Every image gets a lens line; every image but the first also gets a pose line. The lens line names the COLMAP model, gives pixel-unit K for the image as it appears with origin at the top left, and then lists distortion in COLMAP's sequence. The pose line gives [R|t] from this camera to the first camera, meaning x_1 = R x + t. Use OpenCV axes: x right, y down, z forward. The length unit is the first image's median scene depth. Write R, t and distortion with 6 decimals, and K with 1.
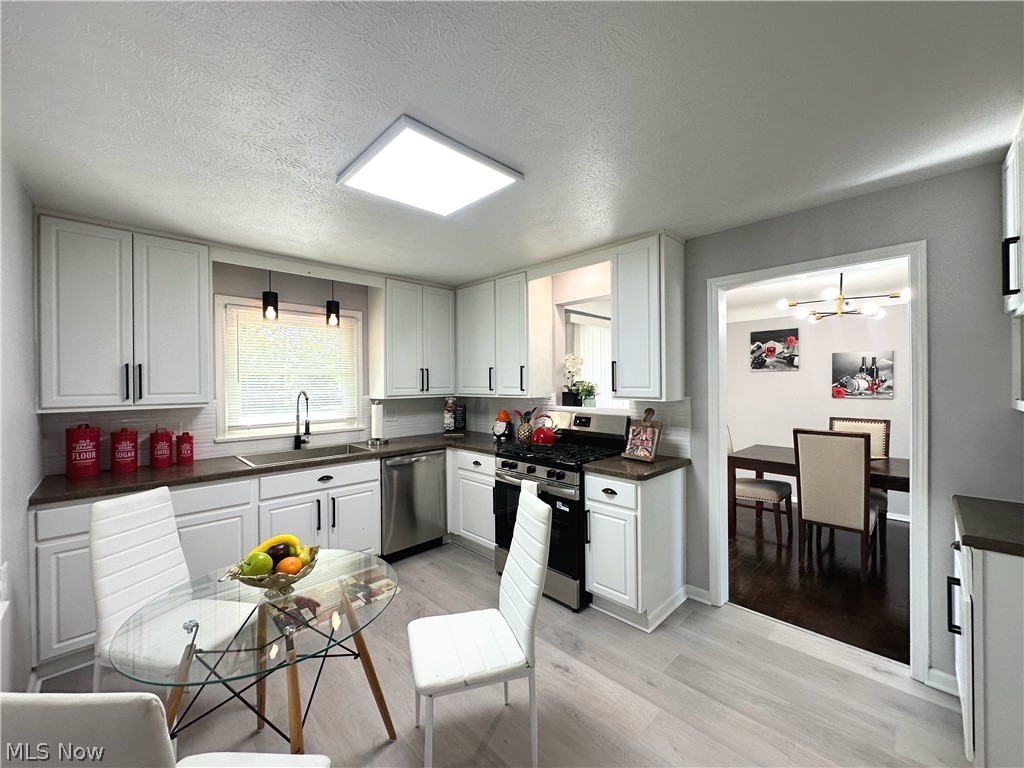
lens RADIAL K [[411.8, 0, 512.0], [0, 411.8, 384.0], [0, 0, 1]] dist [-0.054066, 0.000021]
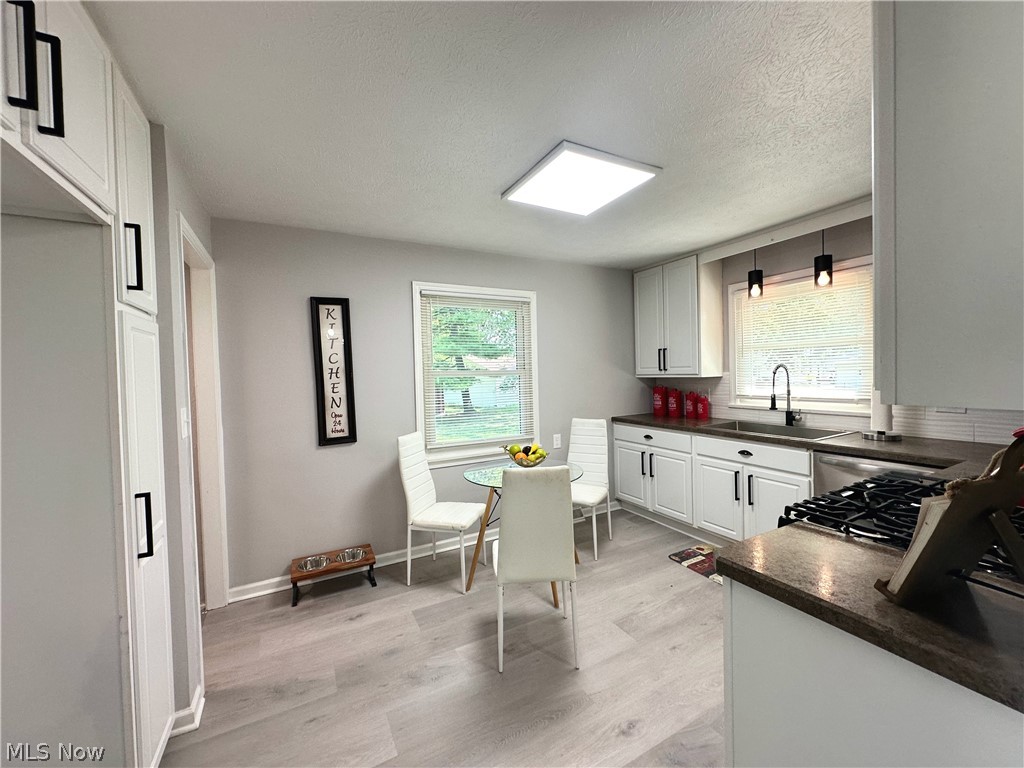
lens RADIAL K [[405.1, 0, 512.0], [0, 405.1, 384.0], [0, 0, 1]] dist [0.093523, 0.000005]
pose [[-0.281838, 0.056533, -0.957795, 0.671361], [0.034364, 0.998217, 0.048807, -0.009225], [0.958846, -0.019158, -0.283279, 0.723504]]
